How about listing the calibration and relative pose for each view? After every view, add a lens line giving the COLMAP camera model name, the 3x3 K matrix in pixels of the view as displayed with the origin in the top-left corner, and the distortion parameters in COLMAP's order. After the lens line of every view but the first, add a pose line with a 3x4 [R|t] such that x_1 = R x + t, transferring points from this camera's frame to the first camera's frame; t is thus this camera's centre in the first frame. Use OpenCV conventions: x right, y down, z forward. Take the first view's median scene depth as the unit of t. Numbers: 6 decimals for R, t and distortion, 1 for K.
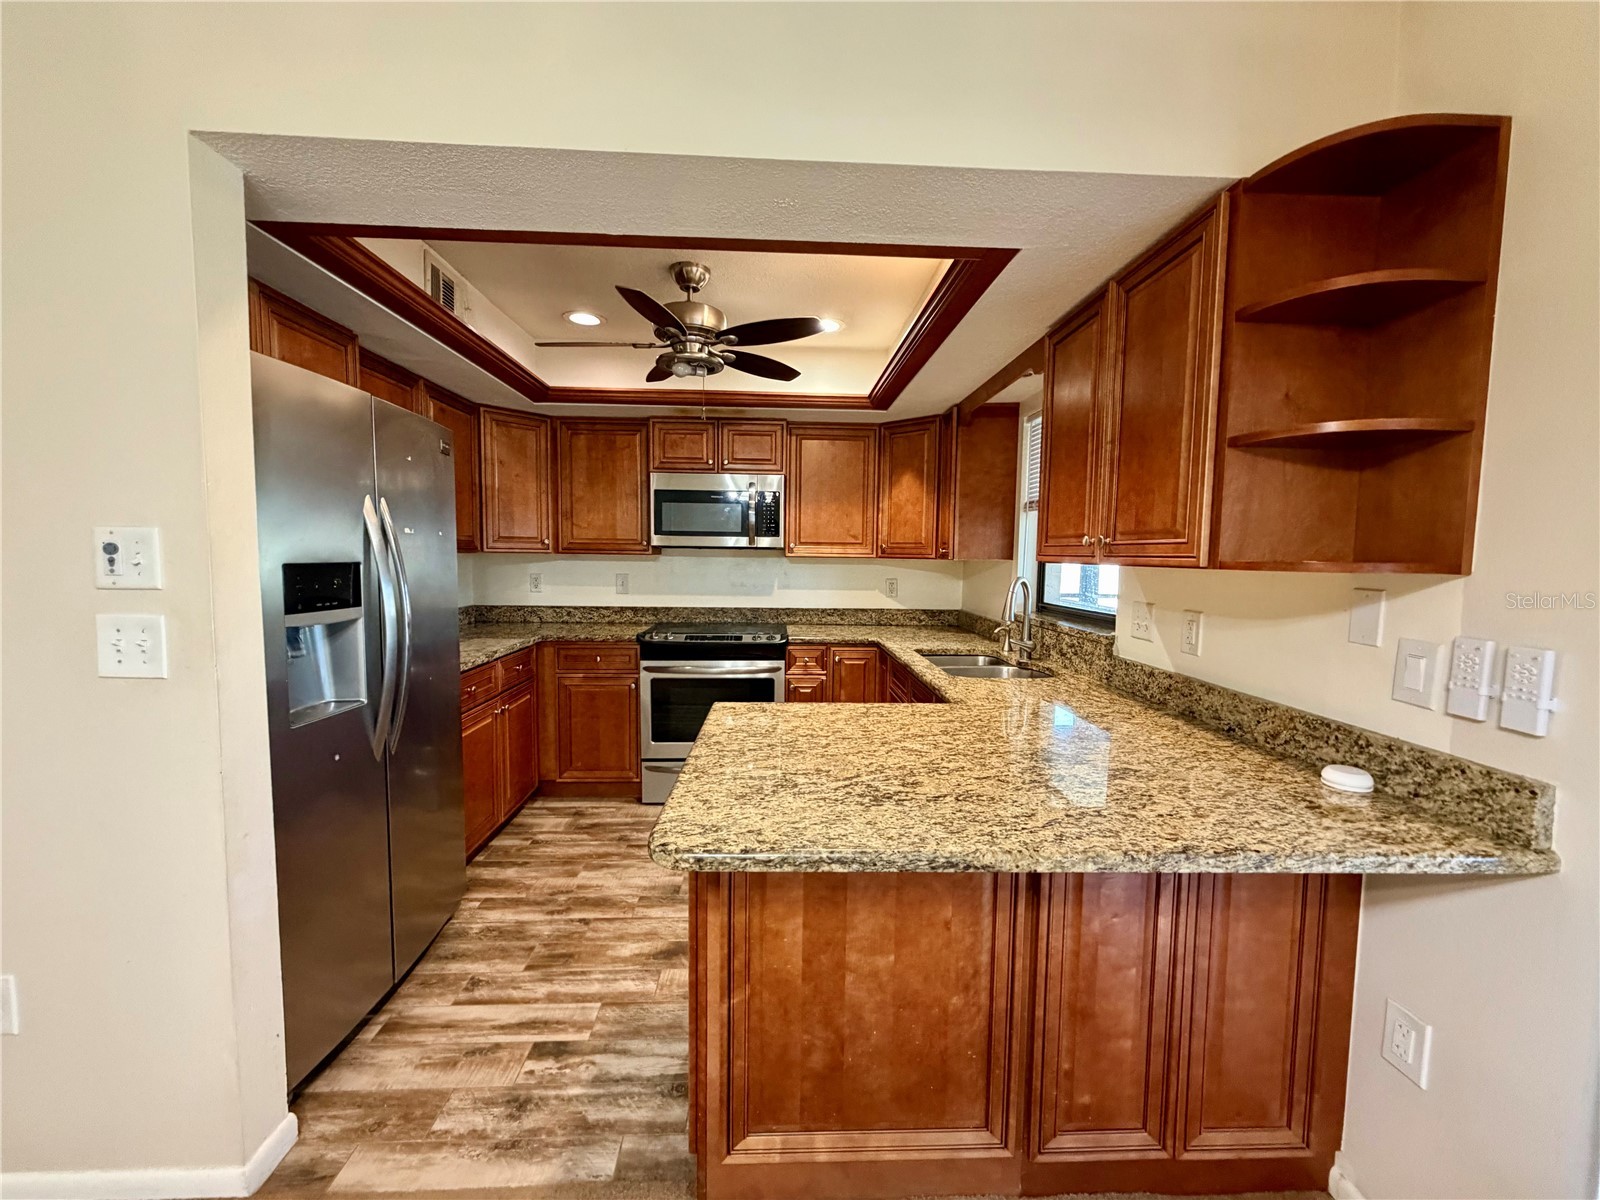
lens RADIAL K [[637.3, 0, 797.9], [0, 637.3, 598.9], [0, 0, 1]] dist [0.002760, -0.000290]
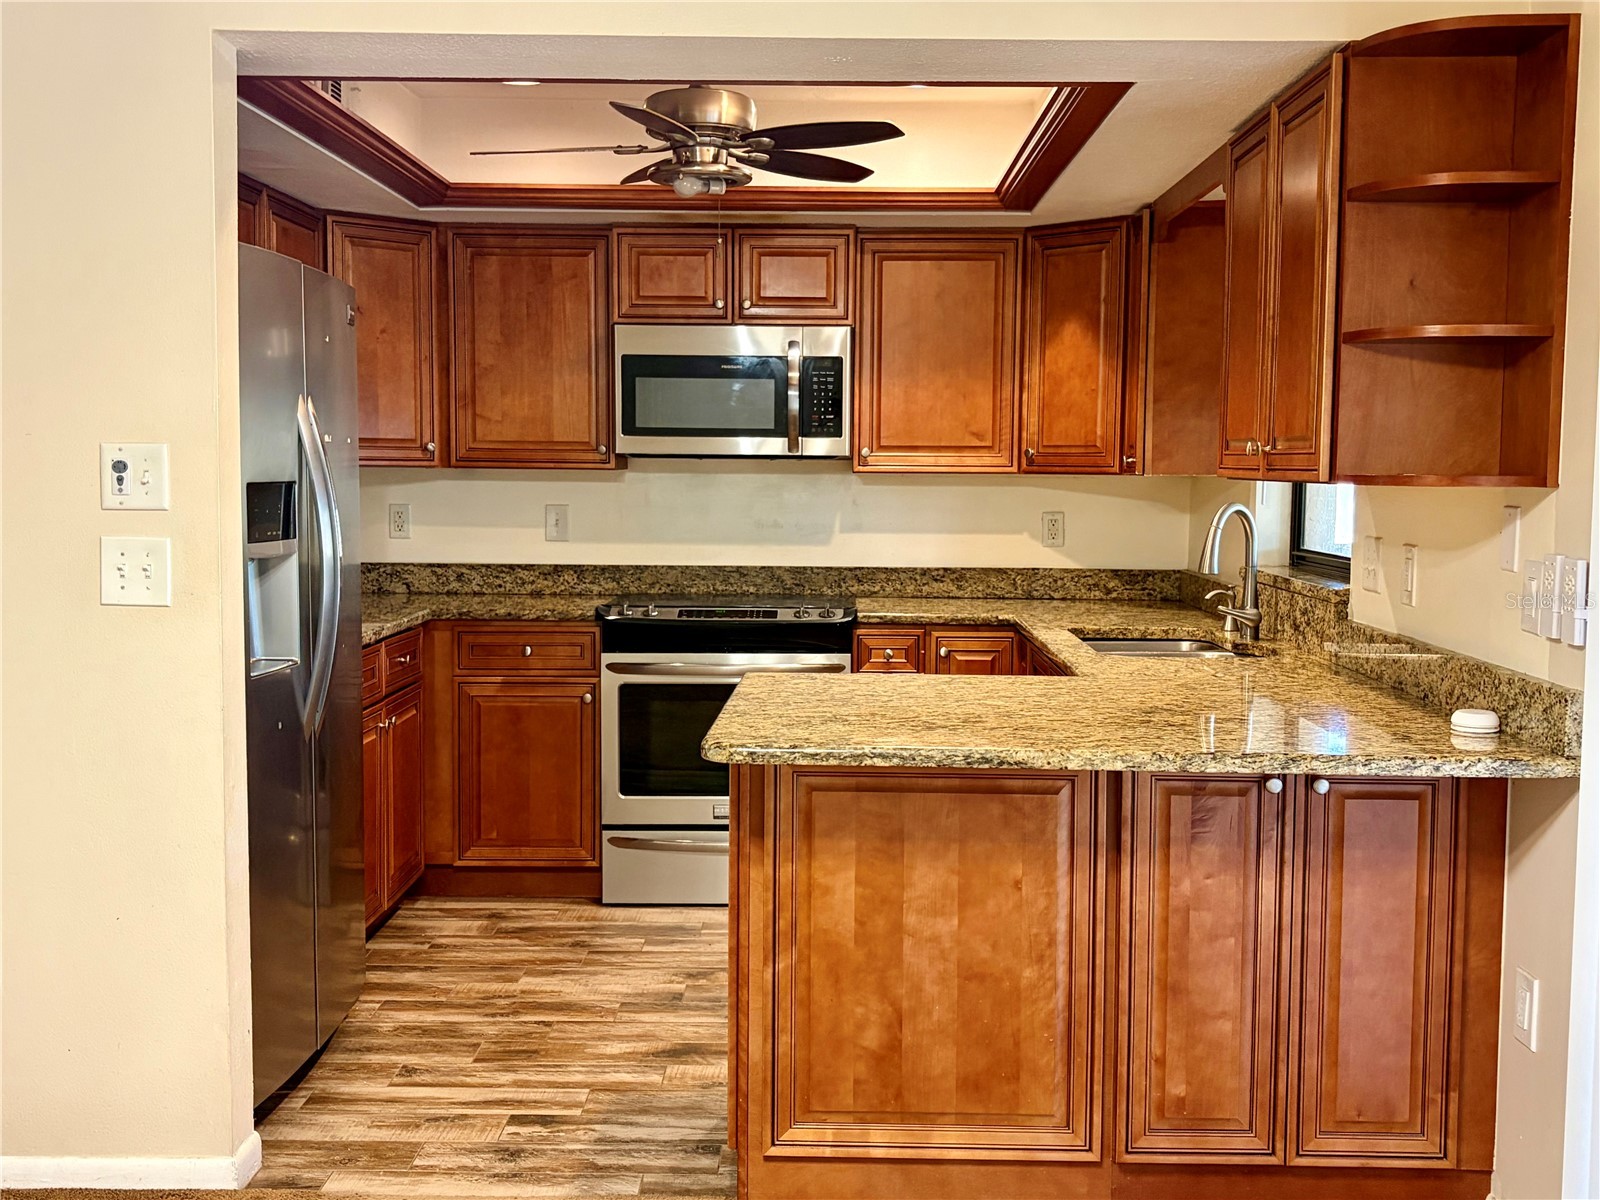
lens RADIAL K [[1709.9, 0, 800.0], [0, 1709.9, 600.0], [0, 0, 1]] dist [0.233397, -0.758839]
pose [[0.997963, -0.000202, -0.063789, 0.062495], [0.000799, 0.999956, 0.009326, 0.066329], [0.063784, -0.009358, 0.997920, -1.051691]]
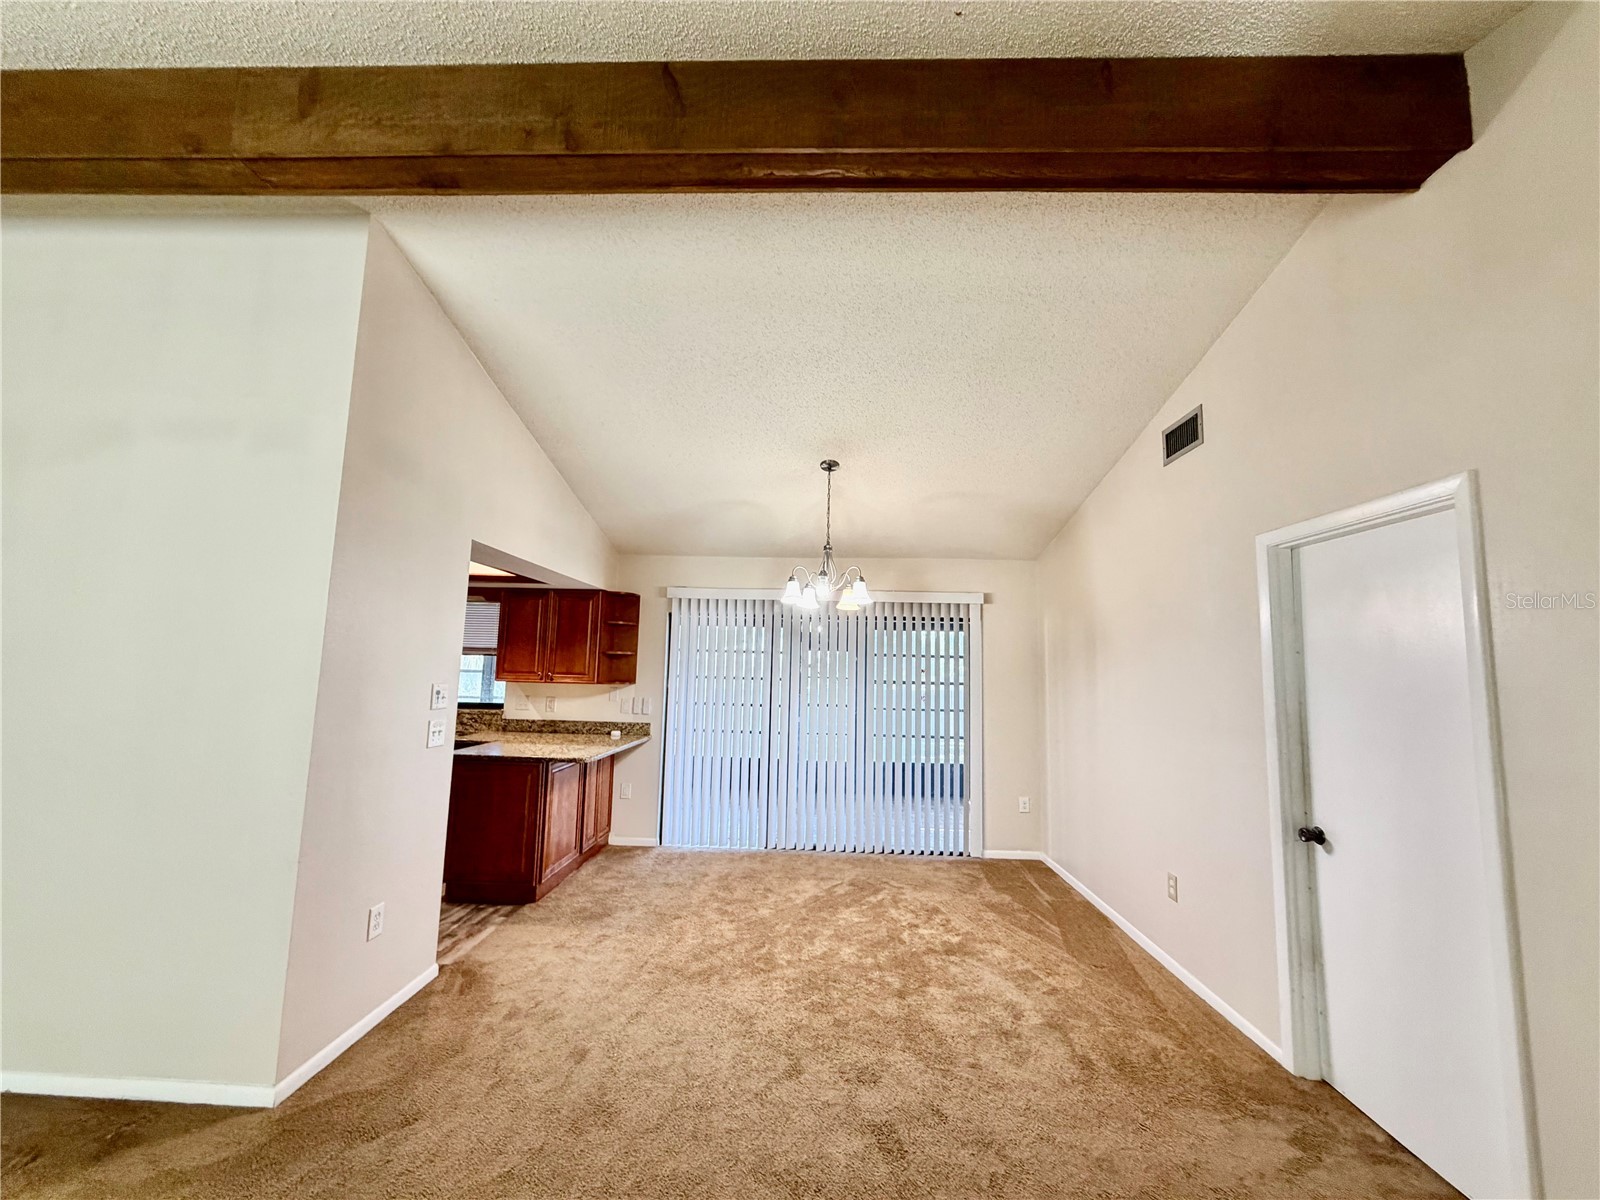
lens RADIAL K [[637.3, 0, 797.9], [0, 637.3, 598.9], [0, 0, 1]] dist [0.002760, -0.000290]
pose [[0.074275, 0.096950, 0.992514, -2.419403], [0.046442, 0.993847, -0.100556, -0.088684], [-0.996156, 0.053564, 0.069315, -0.392494]]
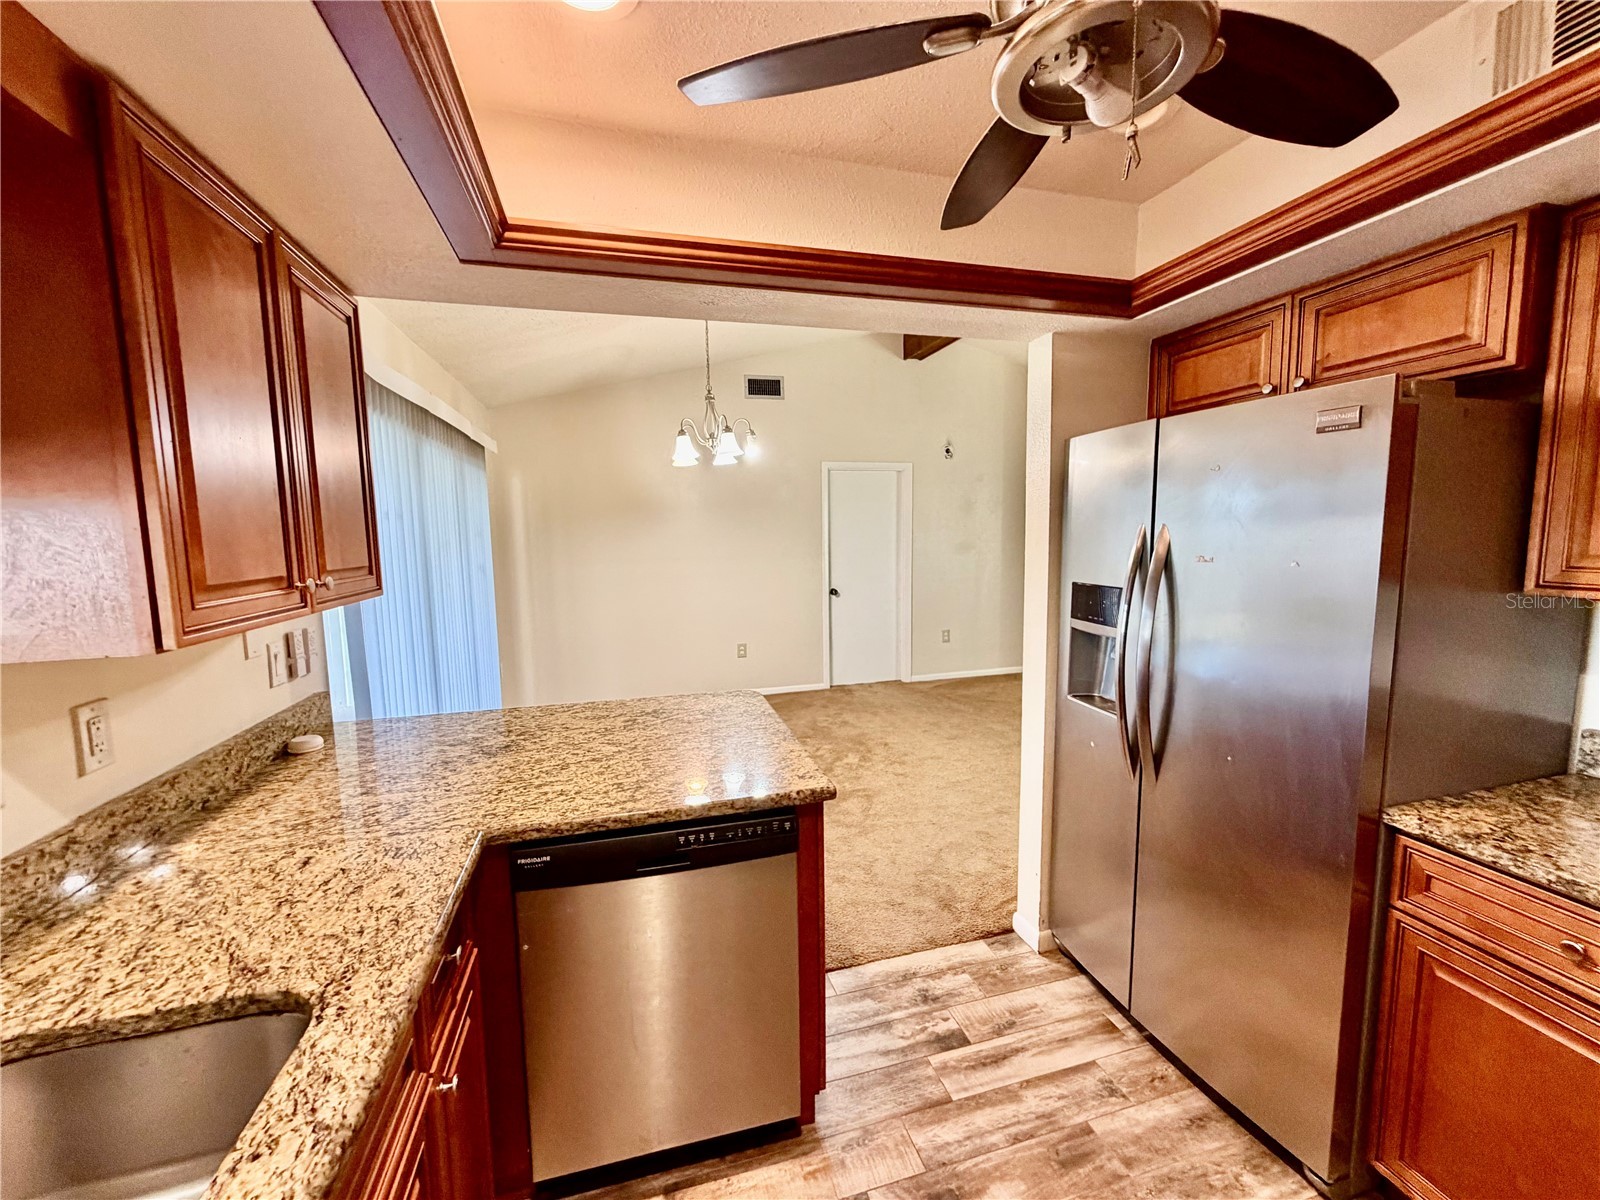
lens RADIAL K [[637.3, 0, 797.9], [0, 637.3, 598.9], [0, 0, 1]] dist [0.002760, -0.000290]
pose [[-0.973100, 0.025940, -0.228918, 0.090890], [-0.014184, 0.985010, 0.171915, -0.210973], [0.229946, 0.170537, -0.958145, 1.854988]]
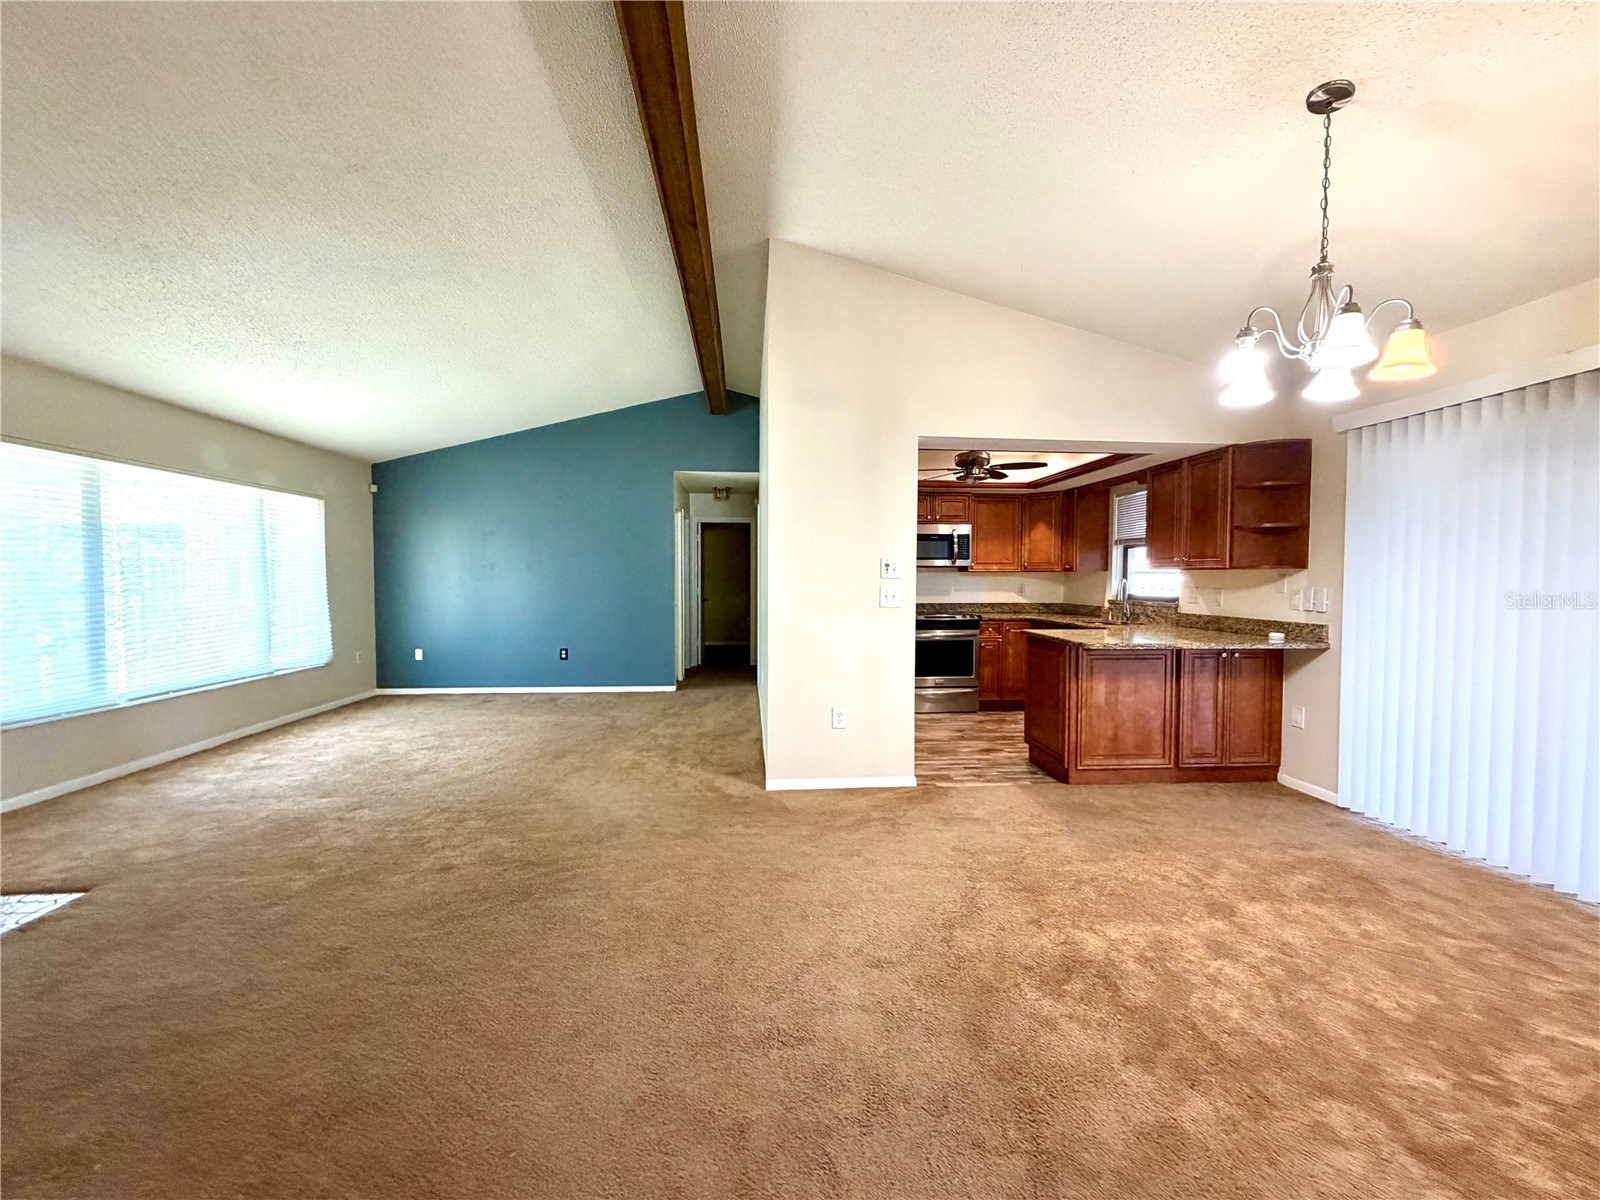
lens RADIAL K [[637.3, 0, 797.9], [0, 637.3, 598.9], [0, 0, 1]] dist [0.002760, -0.000290]
pose [[0.999304, -0.011592, 0.035461, -1.143799], [0.012870, 0.999268, -0.036026, 0.134117], [-0.035017, 0.036457, 0.998722, -1.469931]]
